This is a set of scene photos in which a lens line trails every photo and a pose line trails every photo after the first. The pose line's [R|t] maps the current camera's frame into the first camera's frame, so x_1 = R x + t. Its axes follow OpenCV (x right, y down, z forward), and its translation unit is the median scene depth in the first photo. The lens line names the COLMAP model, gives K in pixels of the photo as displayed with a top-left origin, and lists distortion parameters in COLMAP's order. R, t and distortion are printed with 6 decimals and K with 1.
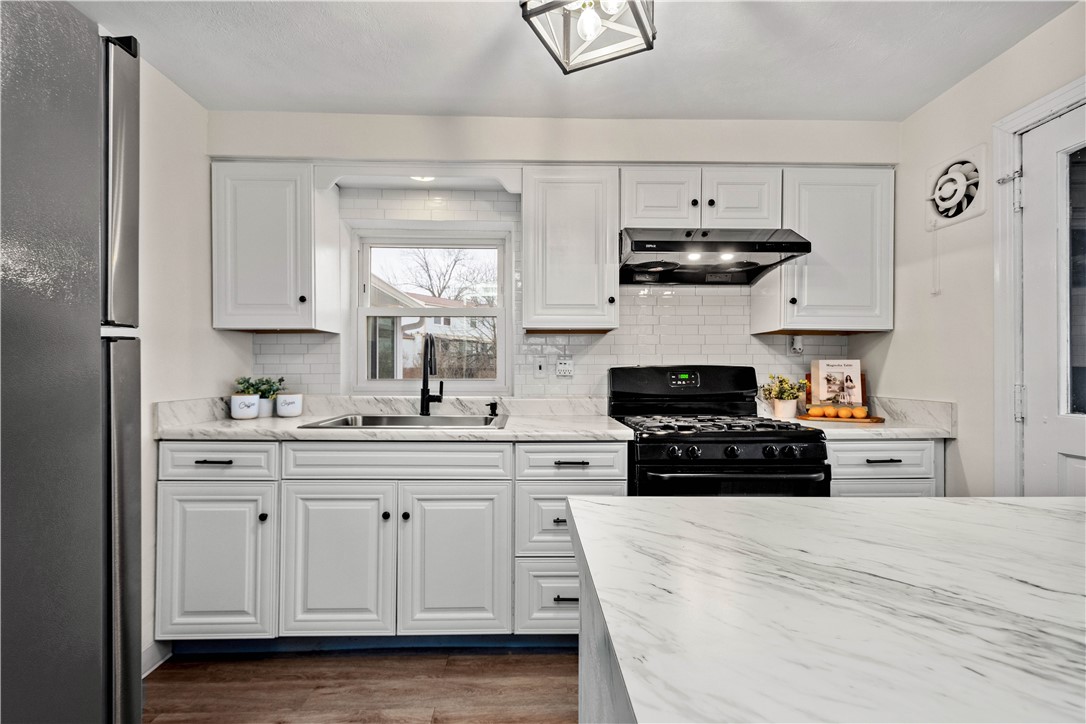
lens RADIAL K [[480.2, 0, 538.2], [0, 480.2, 365.5], [0, 0, 1]] dist [0.008369, 0.000034]
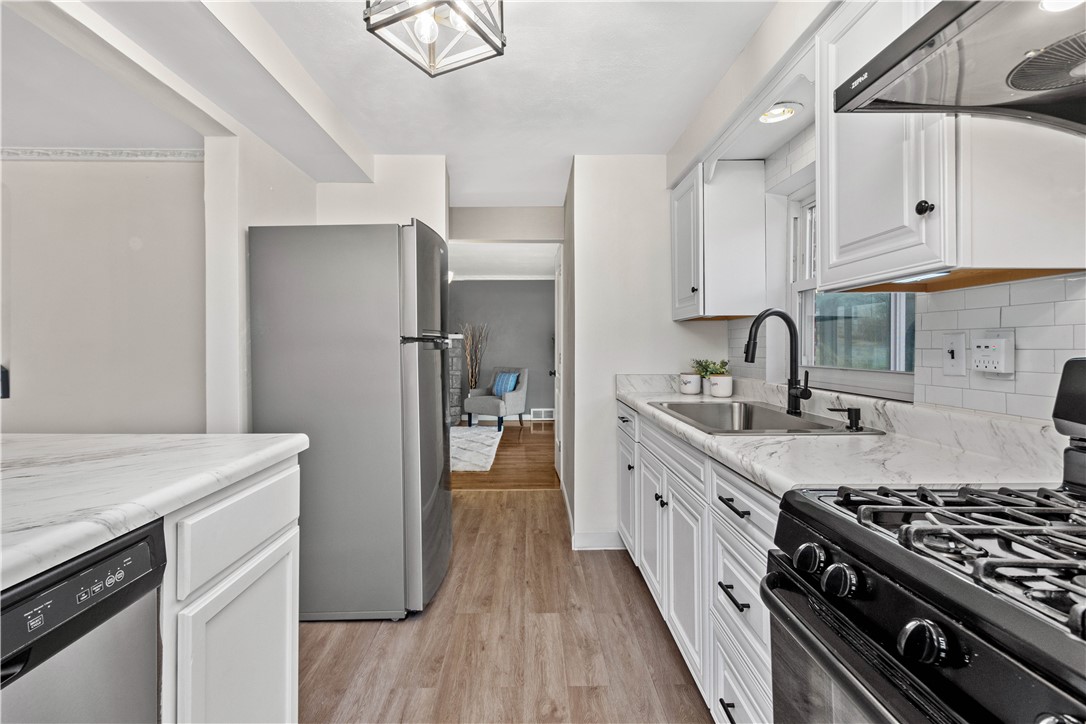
lens RADIAL K [[480.2, 0, 539.4], [0, 480.2, 352.0], [0, 0, 1]] dist [0.008369, 0.000034]
pose [[-0.002535, 0.009327, -0.999953, 0.607017], [0.007638, 0.999928, 0.009308, -0.007324], [0.999968, -0.007614, -0.002606, 0.648428]]
